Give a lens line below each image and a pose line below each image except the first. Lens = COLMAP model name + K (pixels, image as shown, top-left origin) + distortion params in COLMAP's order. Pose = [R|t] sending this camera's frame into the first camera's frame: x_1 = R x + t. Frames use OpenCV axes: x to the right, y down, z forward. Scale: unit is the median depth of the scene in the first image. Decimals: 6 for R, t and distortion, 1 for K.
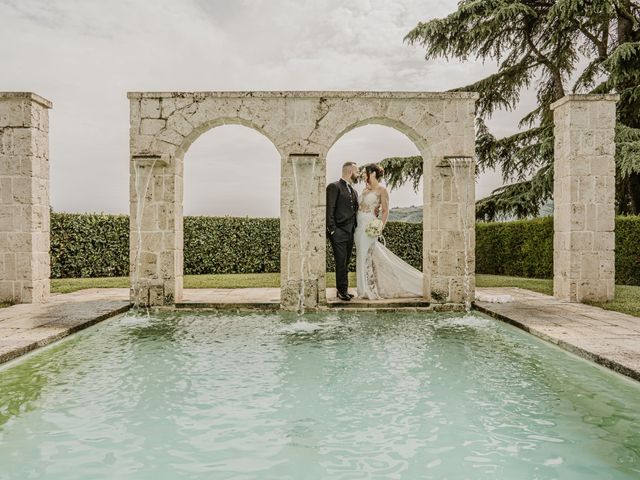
lens RADIAL K [[475.9, 0, 319.7], [0, 475.9, 237.5], [0, 0, 1]] dist [-0.046780, 0.056014]
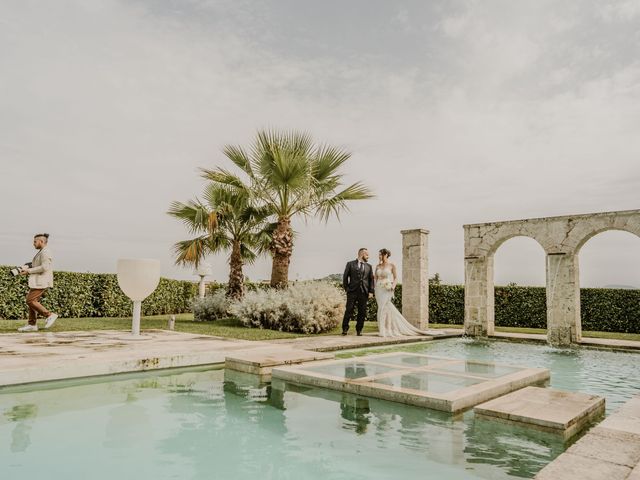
lens RADIAL K [[475.9, 0, 319.7], [0, 475.9, 237.5], [0, 0, 1]] dist [-0.046780, 0.056014]
pose [[0.723747, -0.064347, -0.687059, 0.513659], [-0.031250, 0.991565, -0.125784, 0.011690], [0.689357, 0.112506, 0.715632, -0.819276]]
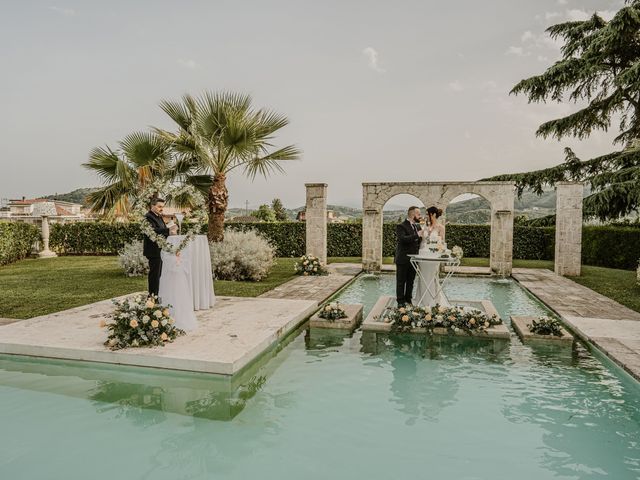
lens RADIAL K [[475.9, 0, 319.7], [0, 475.9, 237.5], [0, 0, 1]] dist [-0.046780, 0.056014]
pose [[0.964092, 0.017962, -0.264959, 0.037242], [-0.006636, 0.999028, 0.043579, -0.130947], [0.265484, -0.040256, 0.963274, -1.426217]]
